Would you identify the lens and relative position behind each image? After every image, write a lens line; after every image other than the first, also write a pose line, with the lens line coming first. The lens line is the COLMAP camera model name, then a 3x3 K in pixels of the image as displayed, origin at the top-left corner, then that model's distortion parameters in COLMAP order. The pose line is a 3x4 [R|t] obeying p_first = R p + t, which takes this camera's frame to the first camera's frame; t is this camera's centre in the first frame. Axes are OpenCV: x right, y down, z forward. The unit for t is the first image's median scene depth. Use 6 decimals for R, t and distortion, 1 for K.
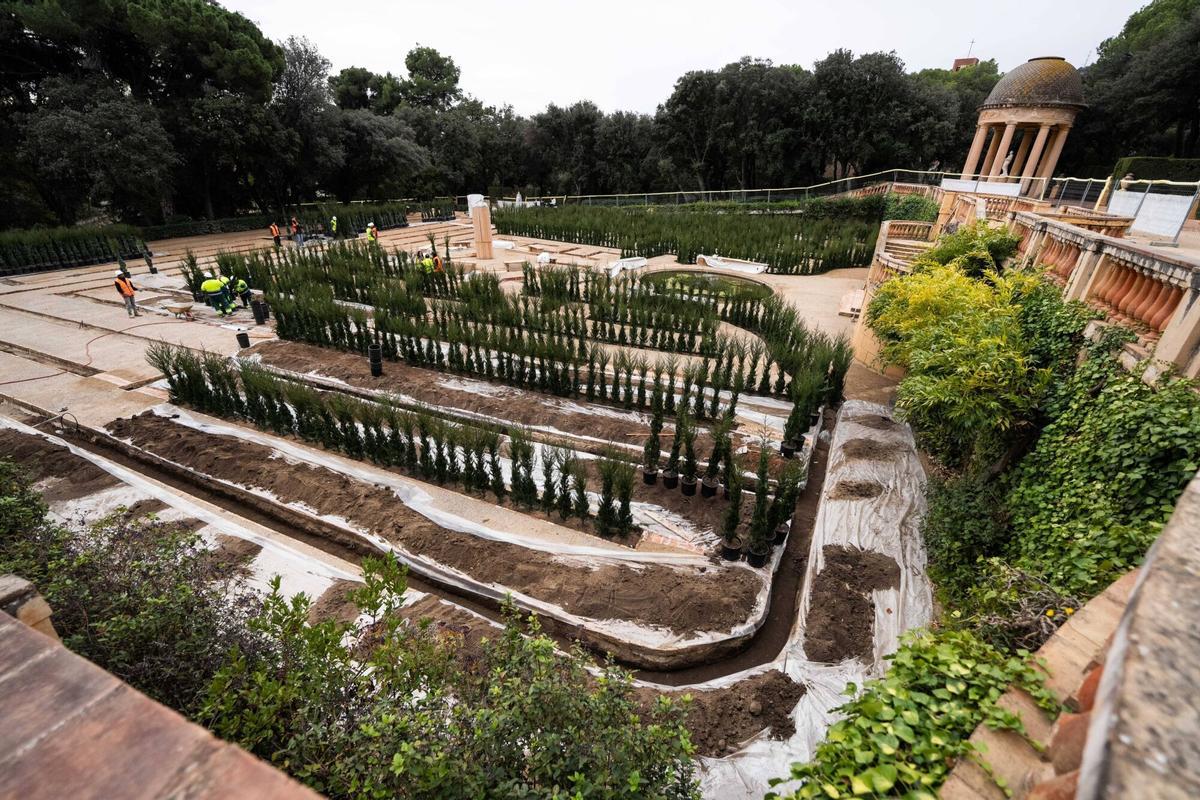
lens RADIAL K [[489.8, 0, 600.0], [0, 489.8, 400.0], [0, 0, 1]] dist [0.001886, -0.006446]
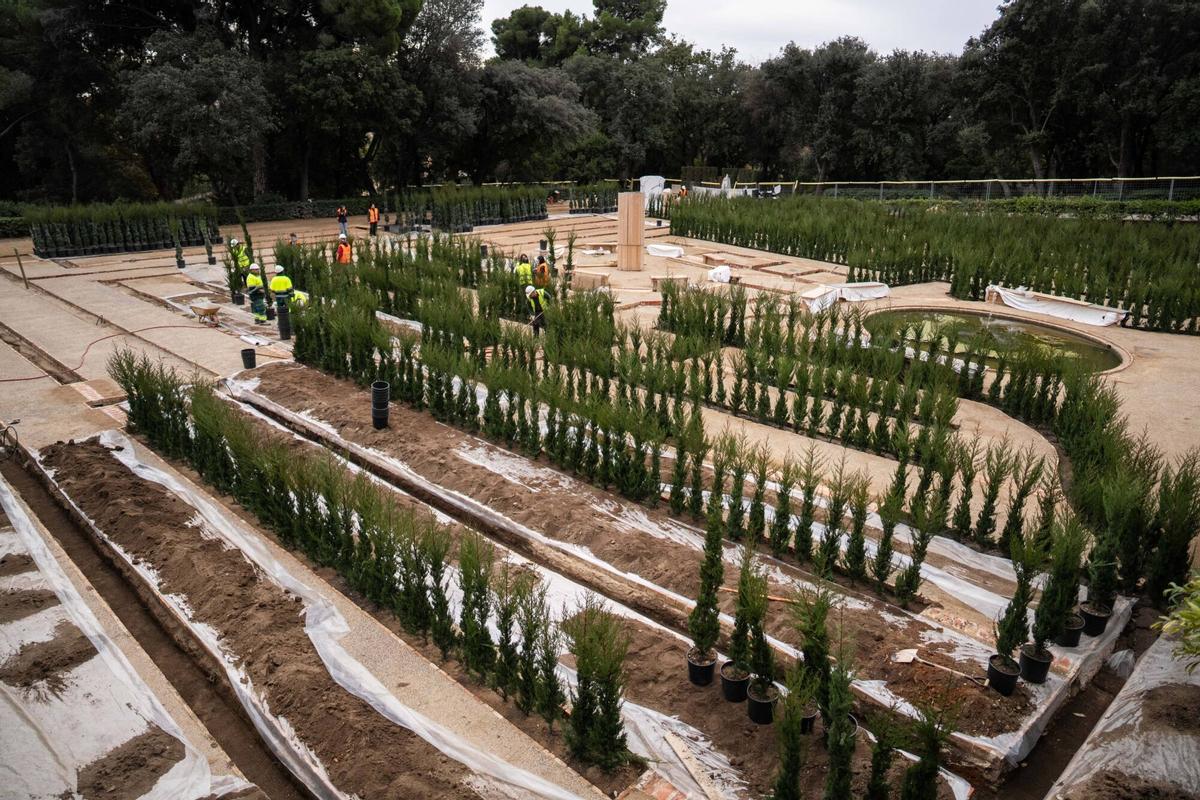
lens RADIAL K [[788.8, 0, 600.0], [0, 788.8, 400.0], [0, 0, 1]] dist [-0.007975, 0.002292]
pose [[0.941997, 0.108009, -0.317767, 0.118424], [-0.146667, 0.984089, -0.100292, -0.016328], [0.301878, 0.141081, 0.942850, 0.050302]]
